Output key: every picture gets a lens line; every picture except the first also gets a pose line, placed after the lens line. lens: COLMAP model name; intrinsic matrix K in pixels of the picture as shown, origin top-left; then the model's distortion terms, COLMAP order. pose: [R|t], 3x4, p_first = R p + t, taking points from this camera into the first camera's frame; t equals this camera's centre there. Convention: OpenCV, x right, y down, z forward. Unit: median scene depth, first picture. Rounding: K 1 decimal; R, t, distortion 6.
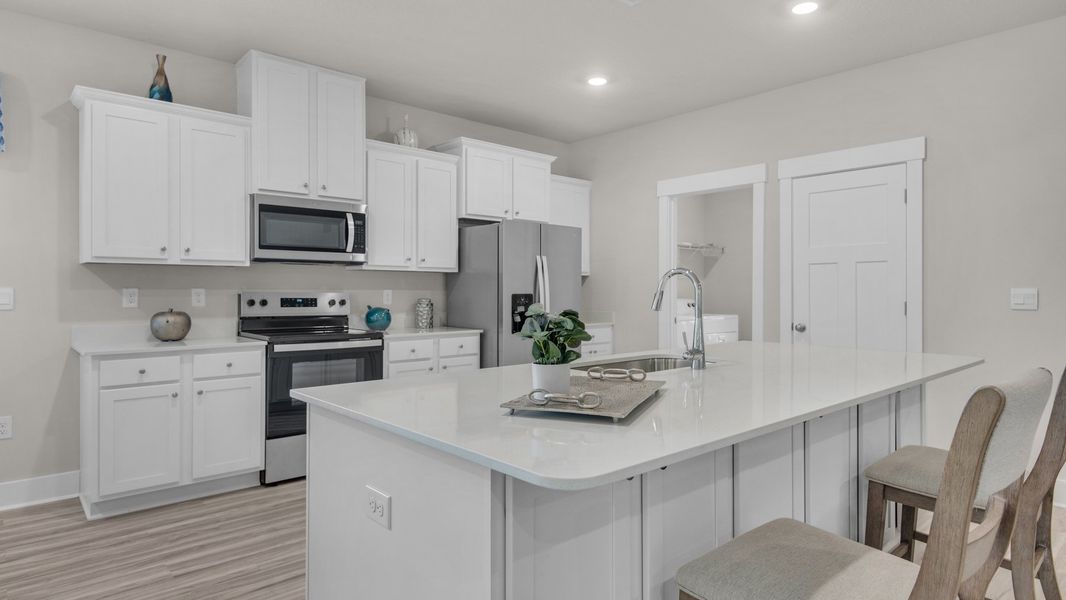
lens RADIAL K [[619.1, 0, 551.1], [0, 619.1, 282.7], [0, 0, 1]] dist [0.032622, -0.001975]
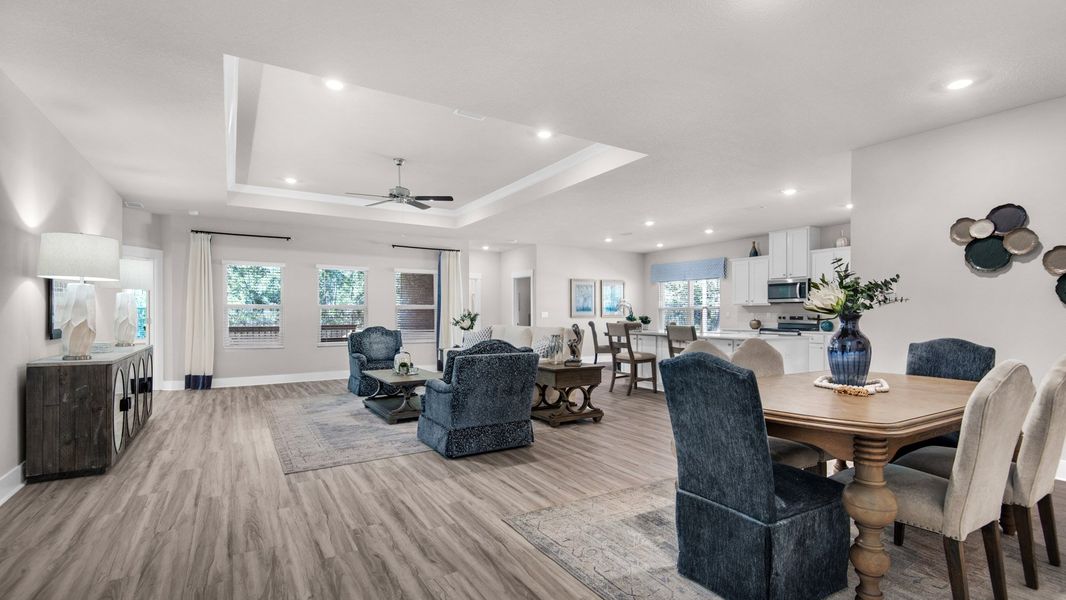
lens RADIAL K [[490.6, 0, 531.4], [0, 490.6, 316.7], [0, 0, 1]] dist [-0.004027, -0.000786]
pose [[-0.230330, 0.010407, -0.973057, 1.860510], [0.017389, 0.999827, 0.006577, -0.006924], [0.972957, -0.015405, -0.230471, 0.405170]]
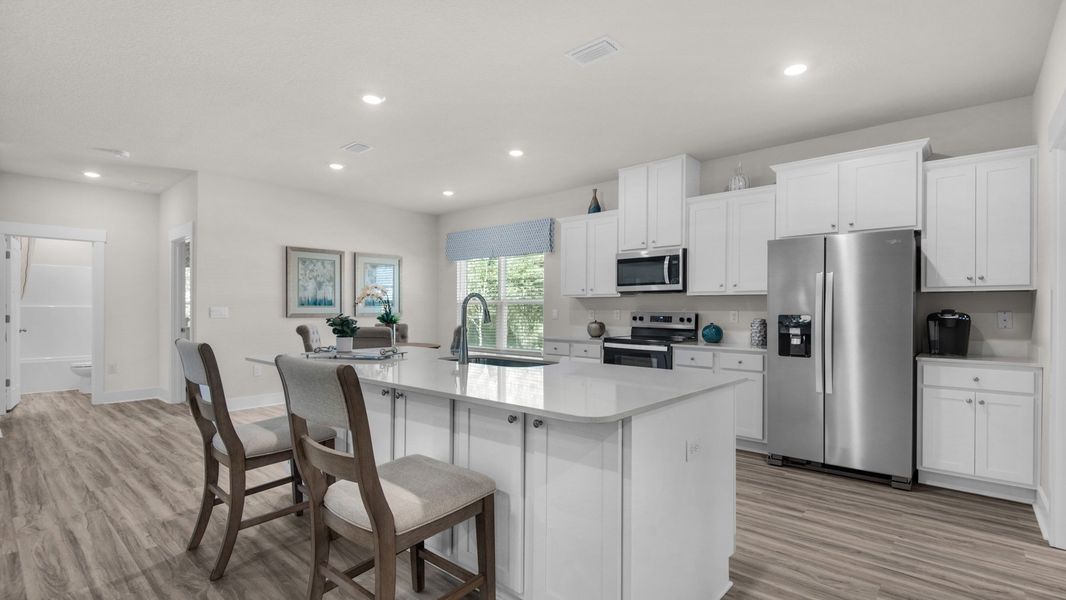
lens RADIAL K [[490.6, 0, 531.4], [0, 490.6, 316.7], [0, 0, 1]] dist [-0.004027, -0.000786]
pose [[0.060285, 0.017968, -0.998019, 0.775121], [0.014520, 0.999716, 0.018876, -0.000632], [0.998076, -0.015629, 0.060007, 0.626212]]
